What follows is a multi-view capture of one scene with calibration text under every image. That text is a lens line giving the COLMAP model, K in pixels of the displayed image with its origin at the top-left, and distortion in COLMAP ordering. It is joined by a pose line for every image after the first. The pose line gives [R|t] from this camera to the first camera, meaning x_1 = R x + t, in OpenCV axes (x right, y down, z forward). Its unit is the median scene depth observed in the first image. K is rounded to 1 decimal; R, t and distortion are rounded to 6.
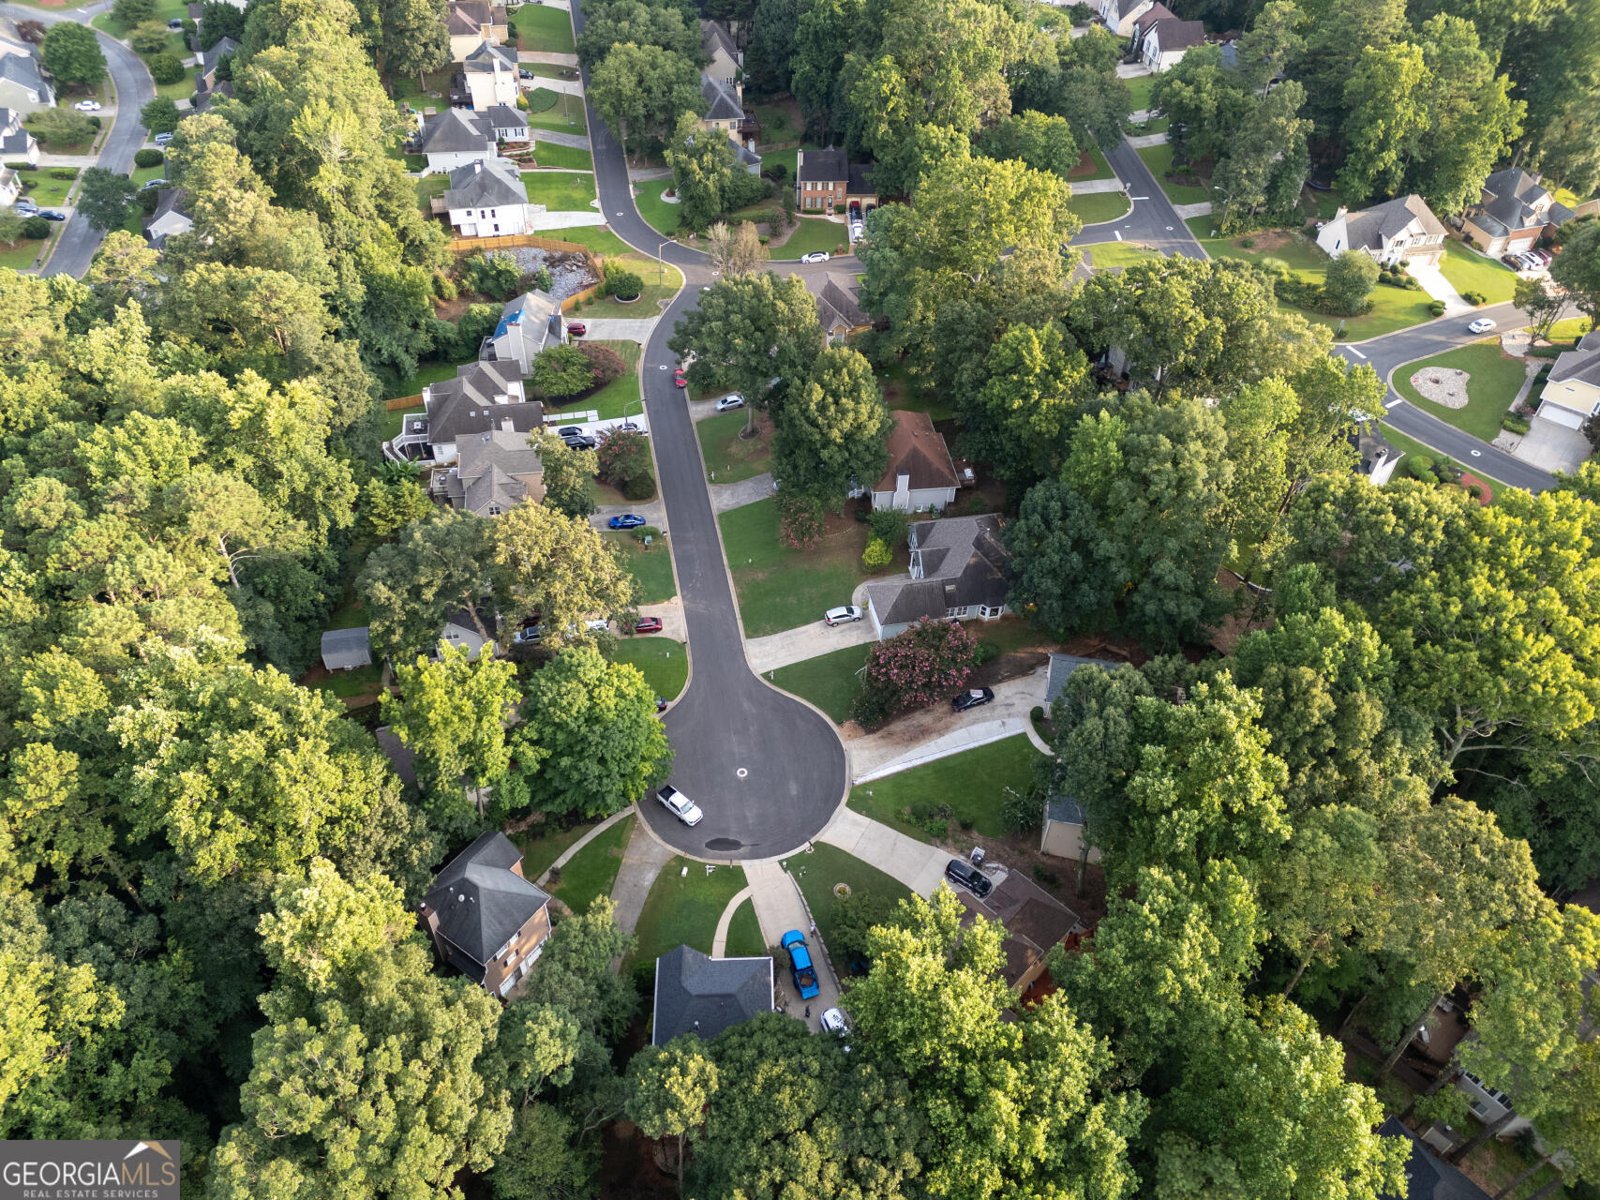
lens RADIAL K [[1168.8, 0, 800.0], [0, 1168.8, 600.0], [0, 0, 1]] dist [0.095994, -0.100522]
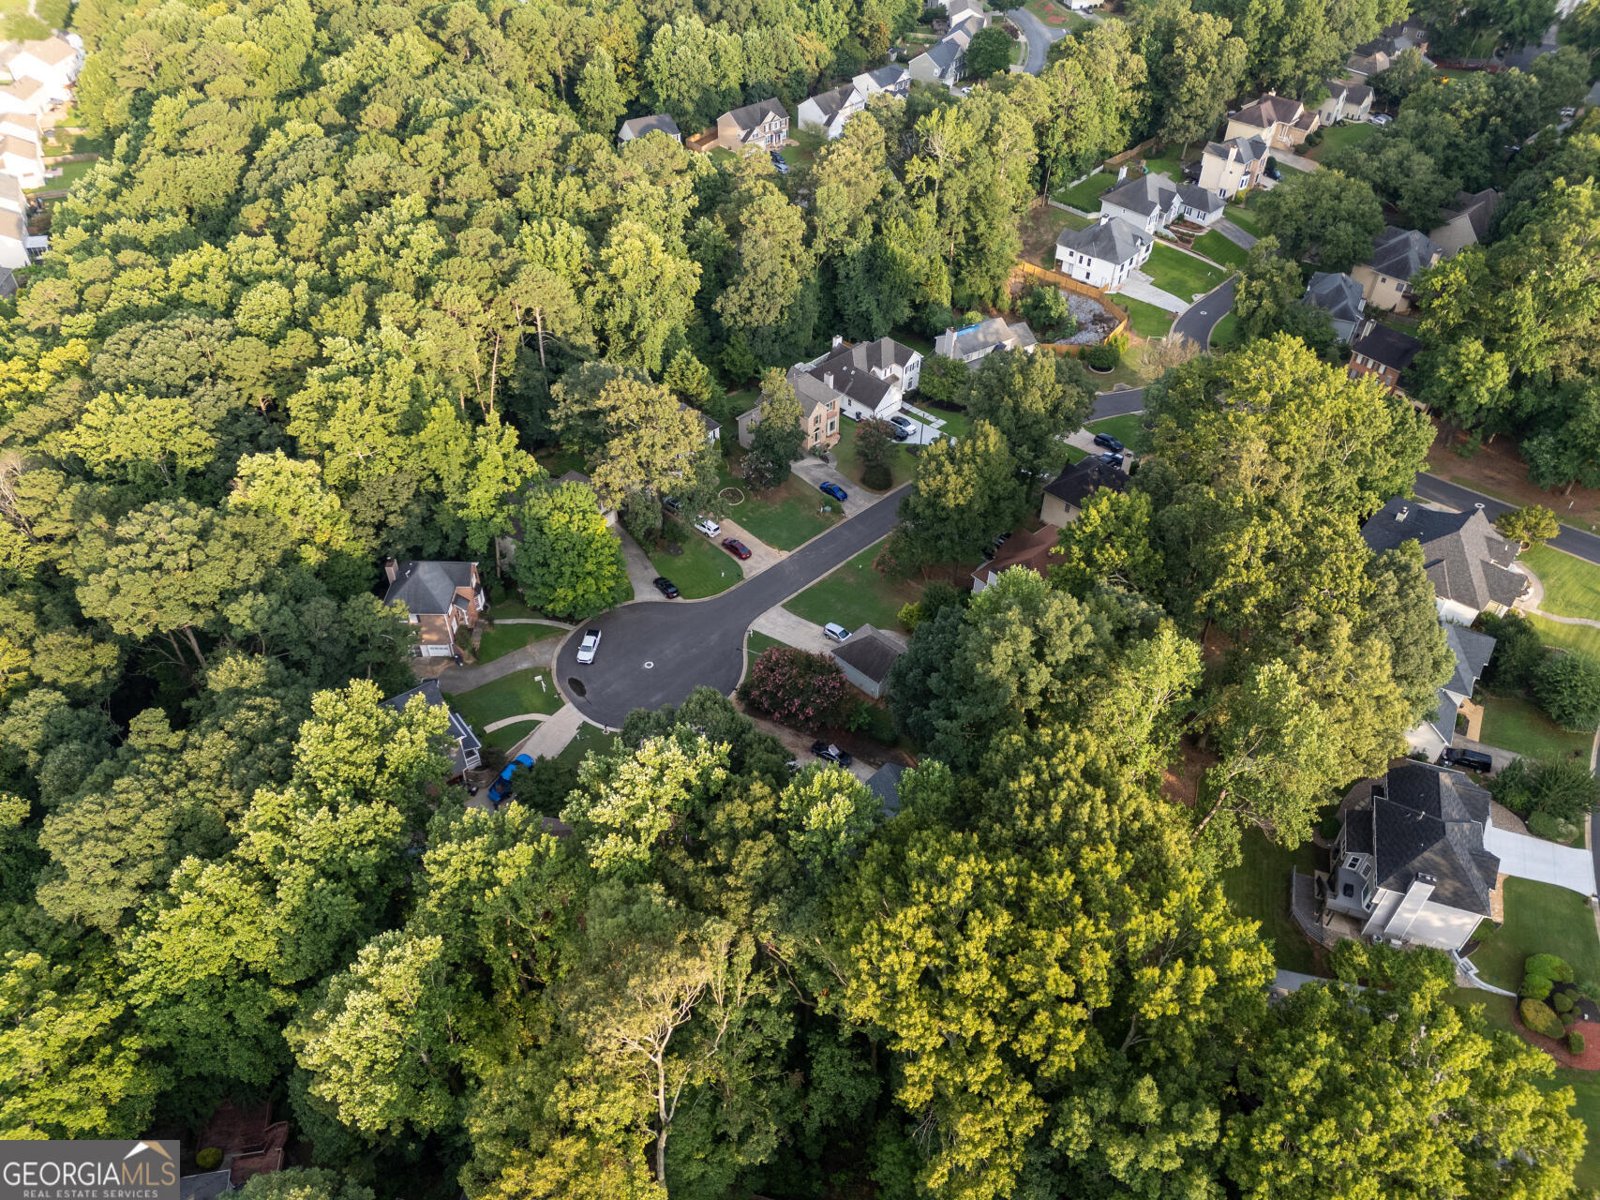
lens RADIAL K [[1168.8, 0, 800.0], [0, 1168.8, 600.0], [0, 0, 1]] dist [0.095994, -0.100522]
pose [[0.565510, 0.539474, -0.623831, 0.665593], [-0.576029, 0.799689, 0.169375, -0.172619], [0.590244, 0.263562, 0.762985, 0.163086]]
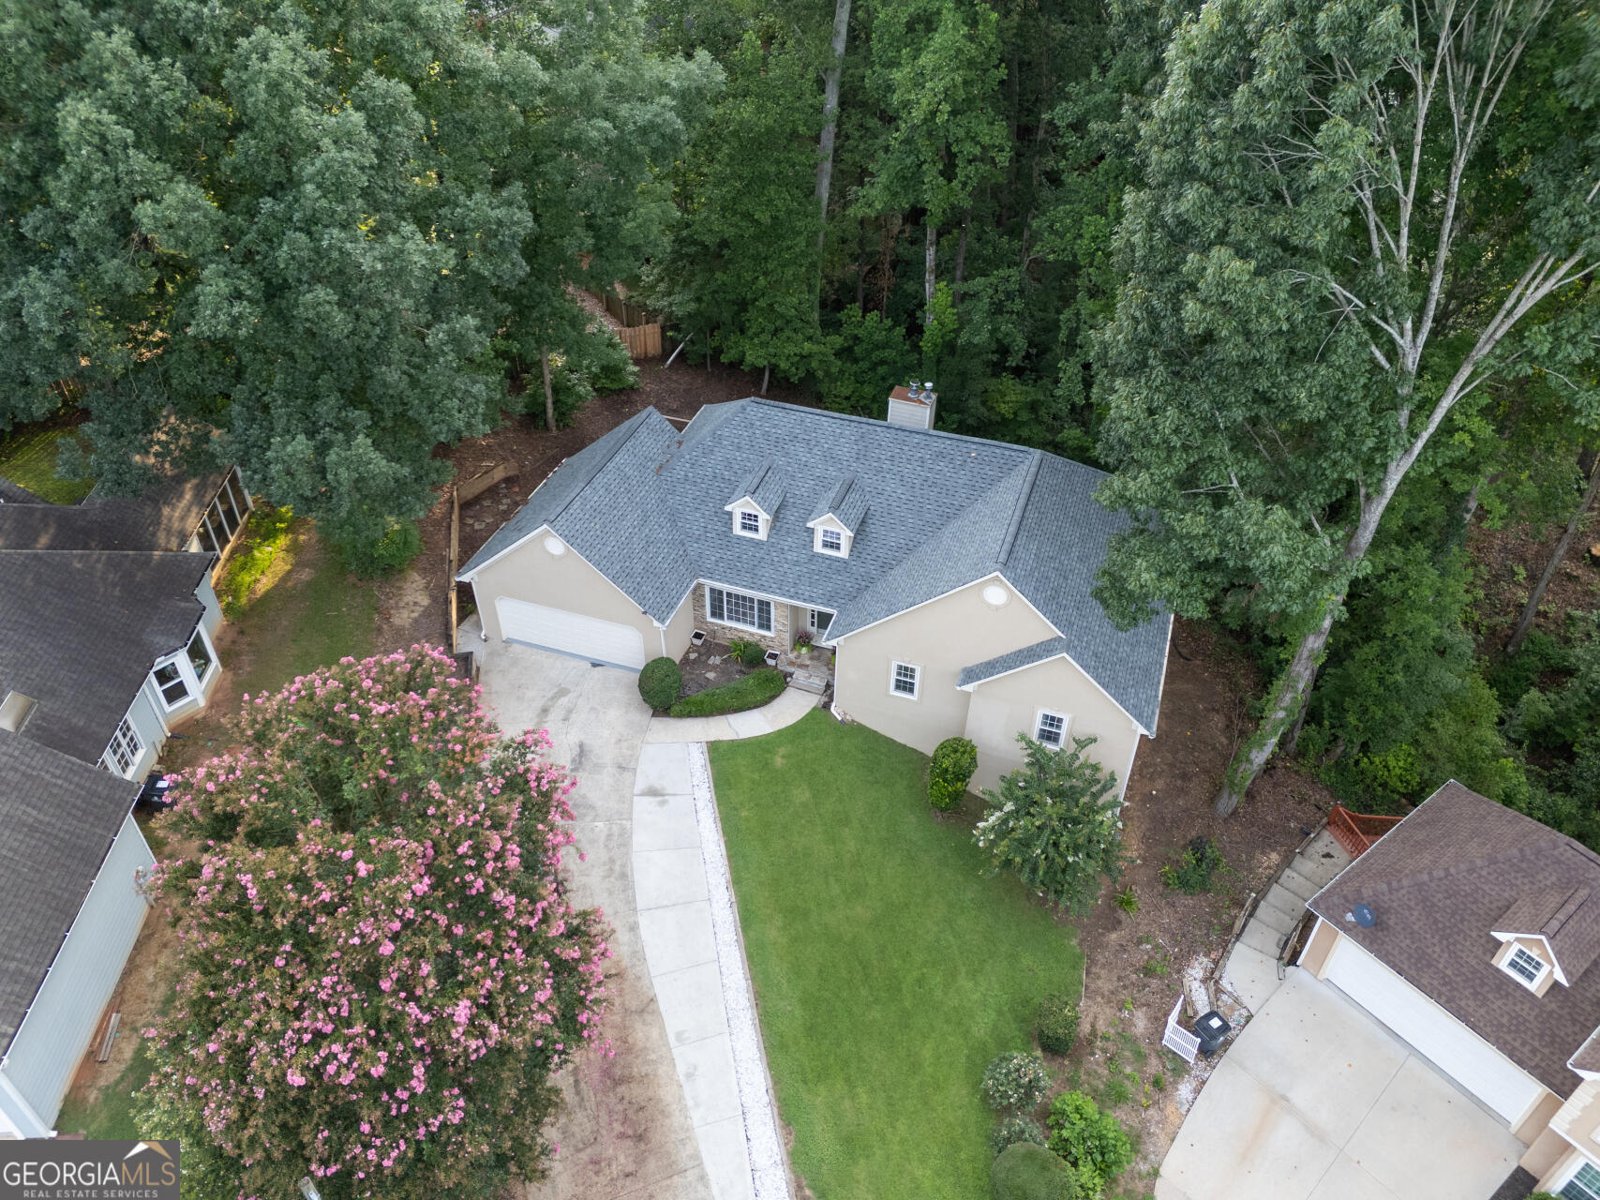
lens RADIAL K [[1168.8, 0, 800.0], [0, 1168.8, 600.0], [0, 0, 1]] dist [0.095994, -0.100522]
pose [[0.157301, -0.657741, 0.736637, 0.000958], [0.688349, 0.607886, 0.395790, -0.009529], [-0.708118, 0.444806, 0.548376, 0.755559]]
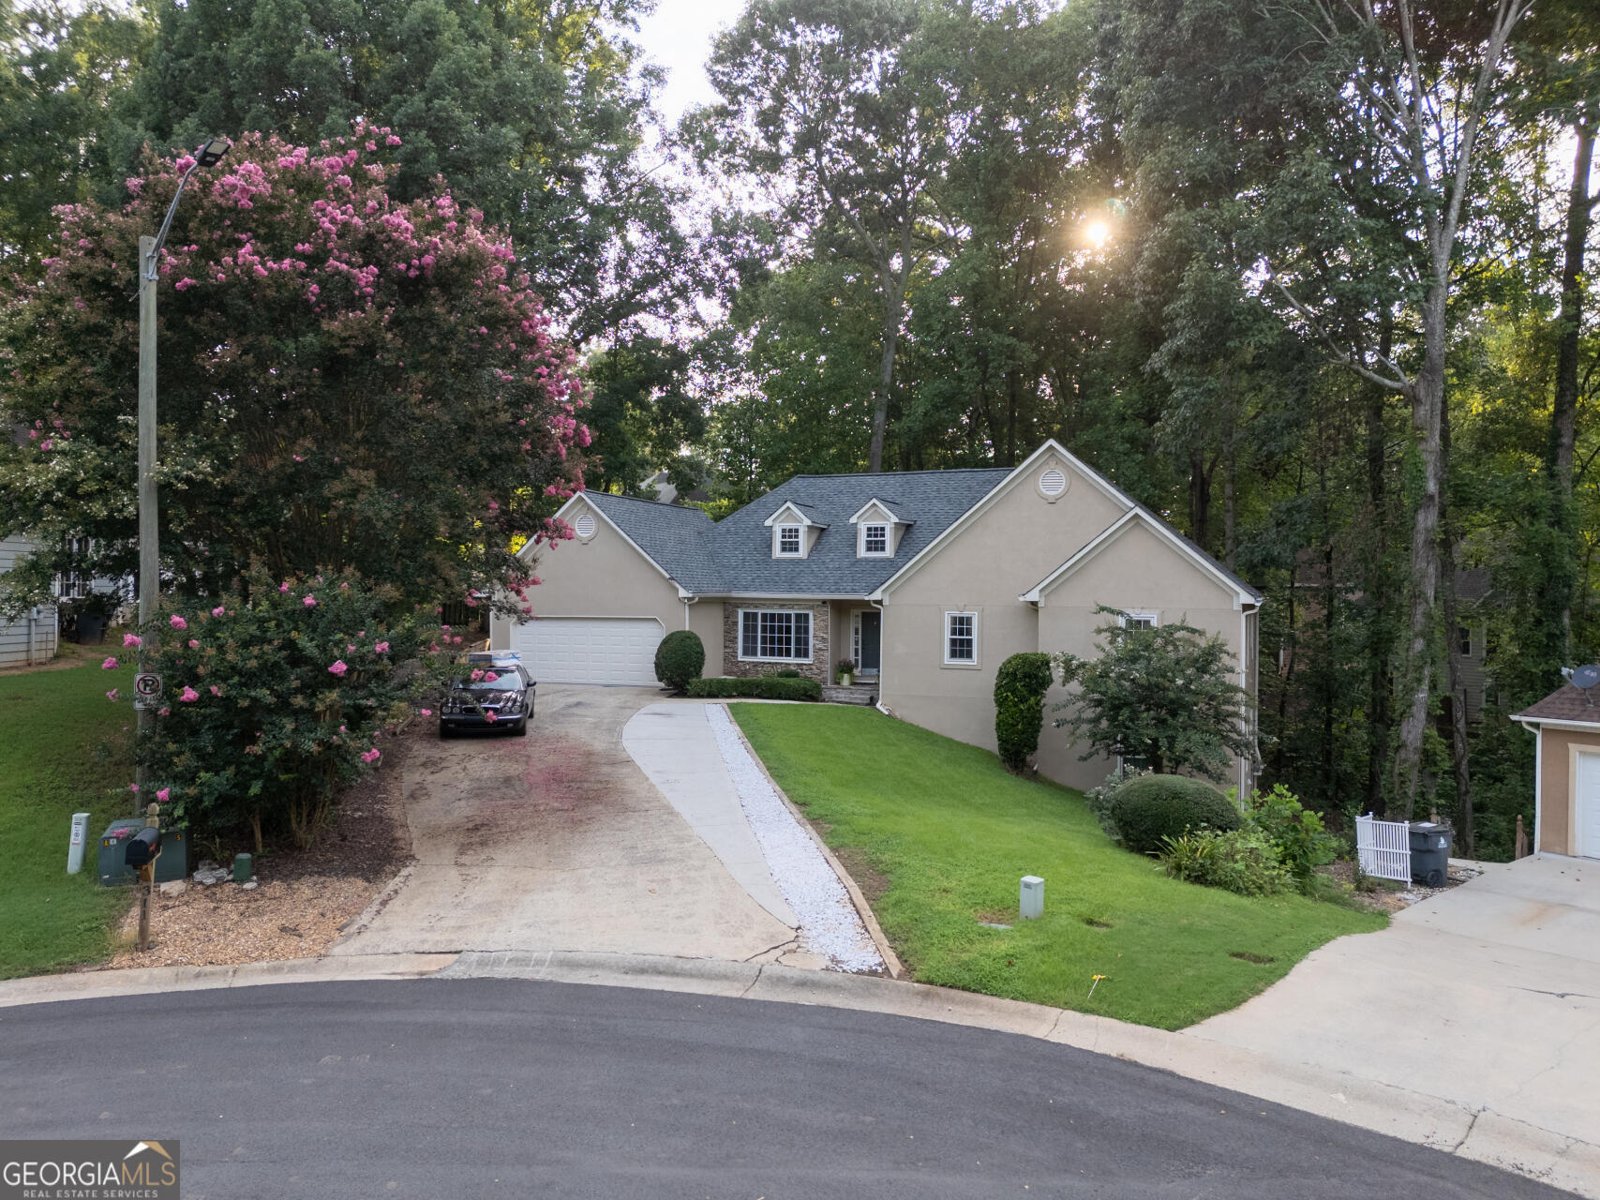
lens RADIAL K [[1168.8, 0, 800.0], [0, 1168.8, 600.0], [0, 0, 1]] dist [0.095994, -0.100522]
pose [[0.212643, -0.042784, 0.976193, -0.044008], [0.680598, 0.723327, -0.116552, 0.127757], [-0.701120, 0.689179, 0.182930, 0.871441]]
